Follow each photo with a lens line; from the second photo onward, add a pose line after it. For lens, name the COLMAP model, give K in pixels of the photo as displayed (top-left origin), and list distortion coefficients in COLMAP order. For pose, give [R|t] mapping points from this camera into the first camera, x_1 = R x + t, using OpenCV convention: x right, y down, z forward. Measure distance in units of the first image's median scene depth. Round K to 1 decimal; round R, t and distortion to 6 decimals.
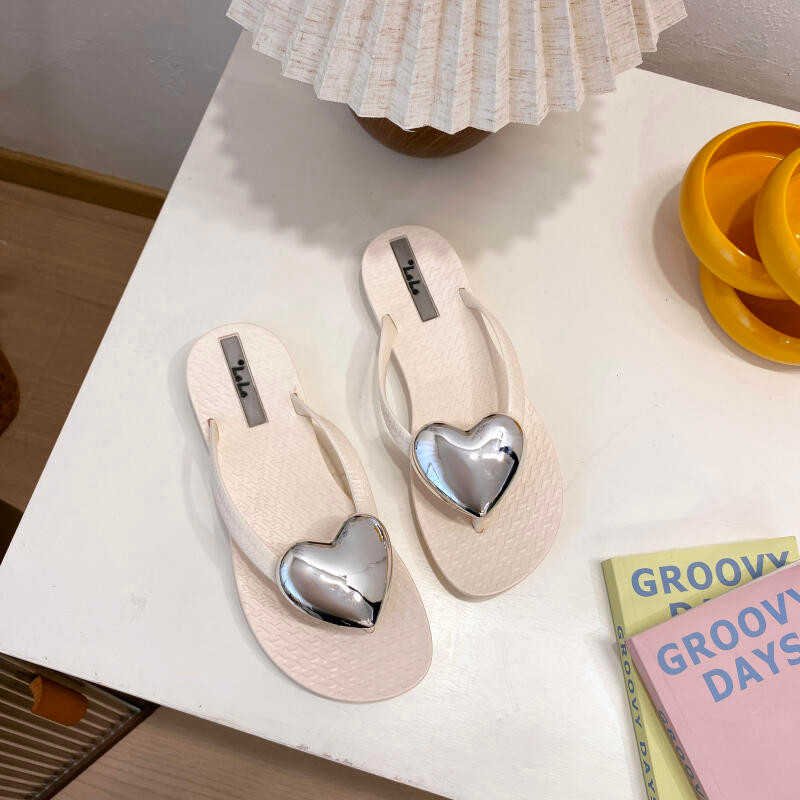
lens RADIAL K [[802.5, 0, 400.0], [0, 802.5, 400.0], [0, 0, 1]] dist [-0.005700, -0.005517]
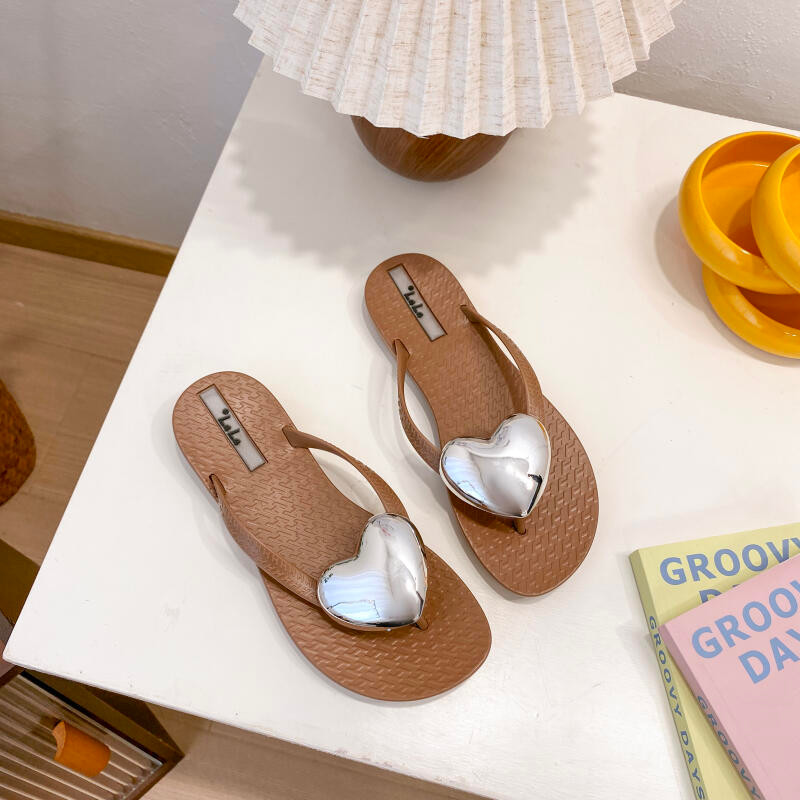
lens RADIAL K [[802.5, 0, 400.0], [0, 802.5, 400.0], [0, 0, 1]] dist [-0.005700, -0.005517]
pose [[0.999085, -0.042763, 0.000564, -0.030820], [0.042636, 0.994904, -0.091368, 0.094446], [0.003347, 0.091309, 0.995817, -0.026190]]
